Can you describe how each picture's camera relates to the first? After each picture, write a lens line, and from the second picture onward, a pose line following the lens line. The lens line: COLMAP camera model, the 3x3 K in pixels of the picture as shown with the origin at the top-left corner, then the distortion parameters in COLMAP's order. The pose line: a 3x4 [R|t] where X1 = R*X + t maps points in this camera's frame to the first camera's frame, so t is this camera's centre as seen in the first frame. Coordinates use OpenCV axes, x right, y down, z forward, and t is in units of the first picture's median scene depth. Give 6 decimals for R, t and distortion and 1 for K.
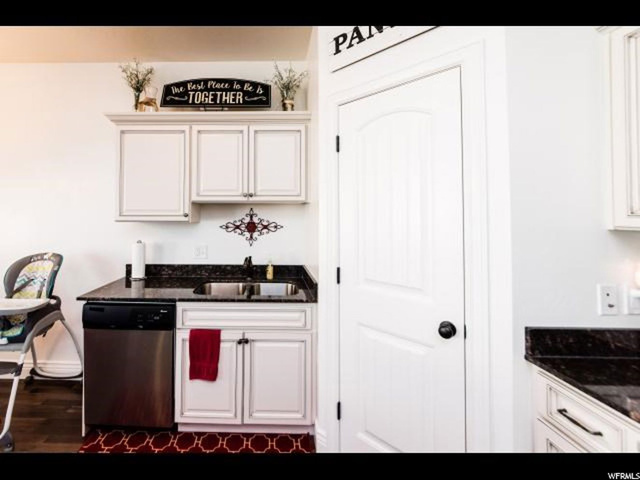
lens RADIAL K [[260.1, 0, 263.3], [0, 260.1, 208.0], [0, 0, 1]] dist [0.003912, -0.000556]
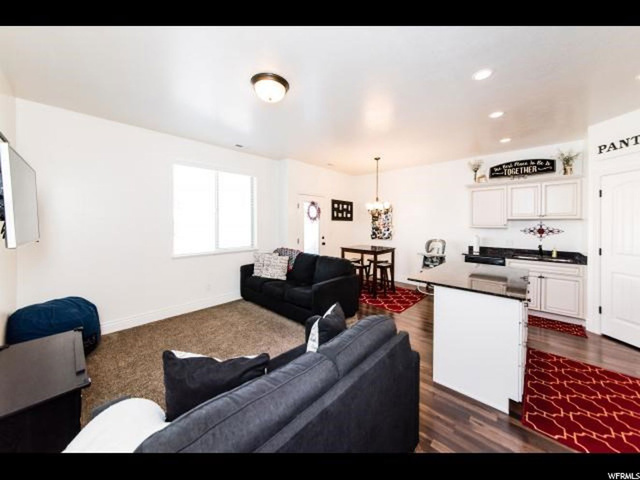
lens RADIAL K [[225.4, 0, 329.9], [0, 225.4, 224.1], [0, 0, 1]] dist [-0.002936, 0.000502]
pose [[0.758500, 0.001077, -0.651672, -0.170173], [0.016442, 0.999649, 0.020789, -0.047750], [0.651466, -0.026483, 0.758216, -1.537379]]
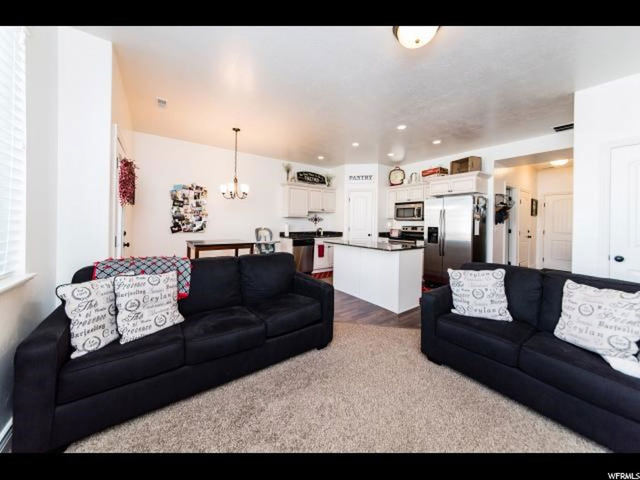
lens RADIAL K [[225.4, 0, 318.1], [0, 225.4, 221.4], [0, 0, 1]] dist [-0.002936, 0.000502]
pose [[0.795431, 0.005875, 0.606016, -1.914263], [-0.025395, 0.999398, 0.023643, 0.034029], [-0.605512, -0.034197, 0.795101, -1.359092]]
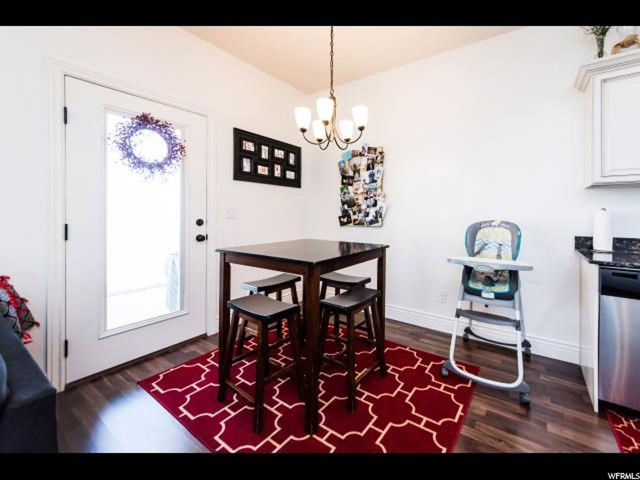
lens RADIAL K [[260.1, 0, 369.9], [0, 260.1, 215.3], [0, 0, 1]] dist [0.003912, -0.000556]
pose [[0.861913, -0.005931, -0.507021, -0.764068], [0.021309, 0.999472, 0.024532, 0.123189], [0.506608, -0.031948, 0.861584, -0.142558]]
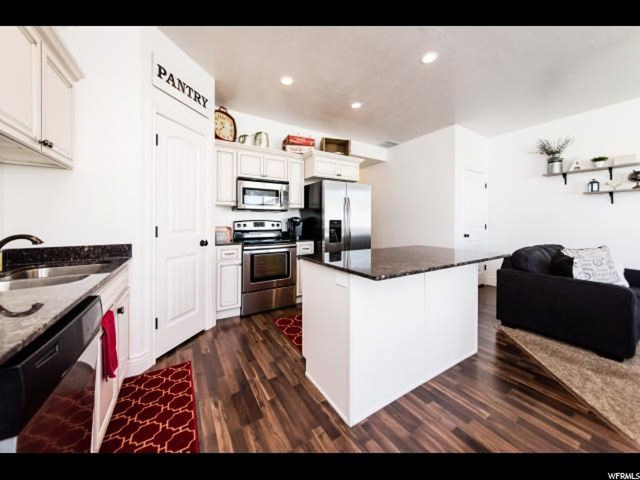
lens RADIAL K [[225.4, 0, 316.4], [0, 225.4, 224.4], [0, 0, 1]] dist [-0.002936, 0.000502]
pose [[-0.536829, -0.018768, 0.843482, -0.949178], [-0.027715, 0.999605, 0.004603, 0.143019], [-0.843236, -0.020906, -0.537137, 0.709361]]
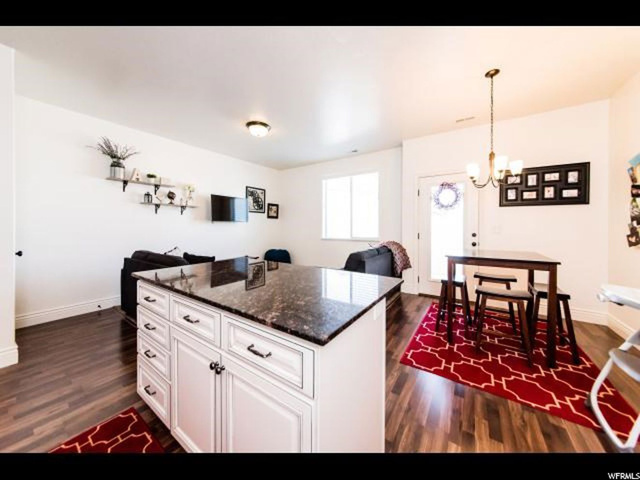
lens RADIAL K [[225.4, 0, 322.1], [0, 225.4, 223.2], [0, 0, 1]] dist [-0.002936, 0.000502]
pose [[-0.547163, -0.020557, -0.836774, 0.091685], [0.014280, 0.999324, -0.033887, 0.122436], [0.836904, -0.030491, -0.546499, 0.453074]]
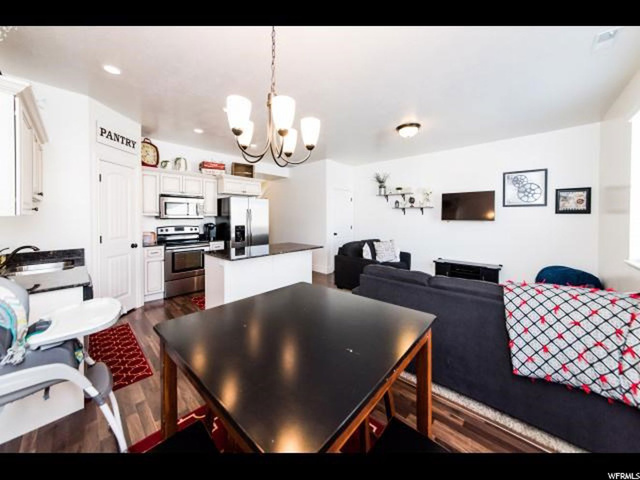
lens RADIAL K [[225.4, 0, 308.4], [0, 225.4, 221.1], [0, 0, 1]] dist [-0.002936, 0.000502]
pose [[-0.731444, -0.018981, 0.681638, -1.706679], [-0.022513, 0.999740, 0.003681, 0.047001], [-0.681530, -0.012653, -0.731681, 0.913016]]
